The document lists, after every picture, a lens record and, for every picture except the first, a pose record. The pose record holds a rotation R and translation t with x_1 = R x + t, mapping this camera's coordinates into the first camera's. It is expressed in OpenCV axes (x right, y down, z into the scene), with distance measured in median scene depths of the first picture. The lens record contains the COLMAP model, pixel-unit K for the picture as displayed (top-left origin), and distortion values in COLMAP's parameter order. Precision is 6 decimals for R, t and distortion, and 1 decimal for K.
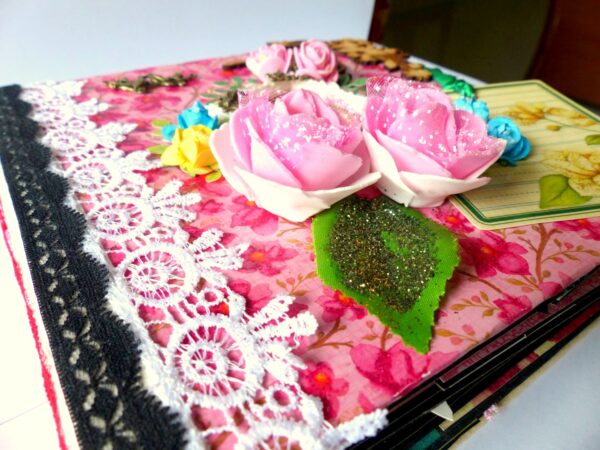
lens RADIAL K [[445.3, 0, 297.5], [0, 445.3, 225.8], [0, 0, 1]] dist [-0.039920, 0.011885]
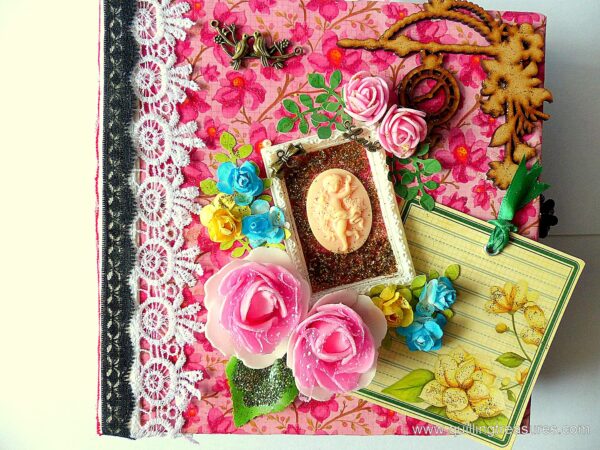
lens RADIAL K [[445.3, 0, 302.6], [0, 445.3, 217.5], [0, 0, 1]] dist [-0.039920, 0.011885]
pose [[0.819242, 0.572794, 0.027381, -0.107130], [-0.370612, 0.492426, 0.787504, -1.922750], [0.437594, -0.655304, 0.615701, 0.392708]]
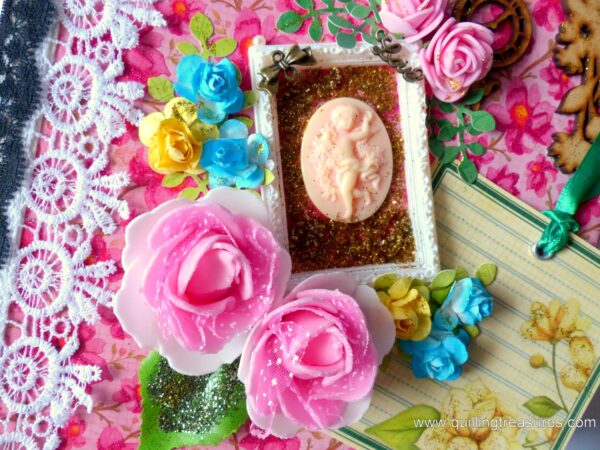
lens RADIAL K [[445.3, 0, 296.2], [0, 445.3, 221.0], [0, 0, 1]] dist [-0.039920, 0.011885]
pose [[0.710735, 0.697662, 0.090126, -0.037479], [-0.524399, 0.440059, 0.728940, -1.250925], [0.468893, -0.565345, 0.678619, 0.608405]]
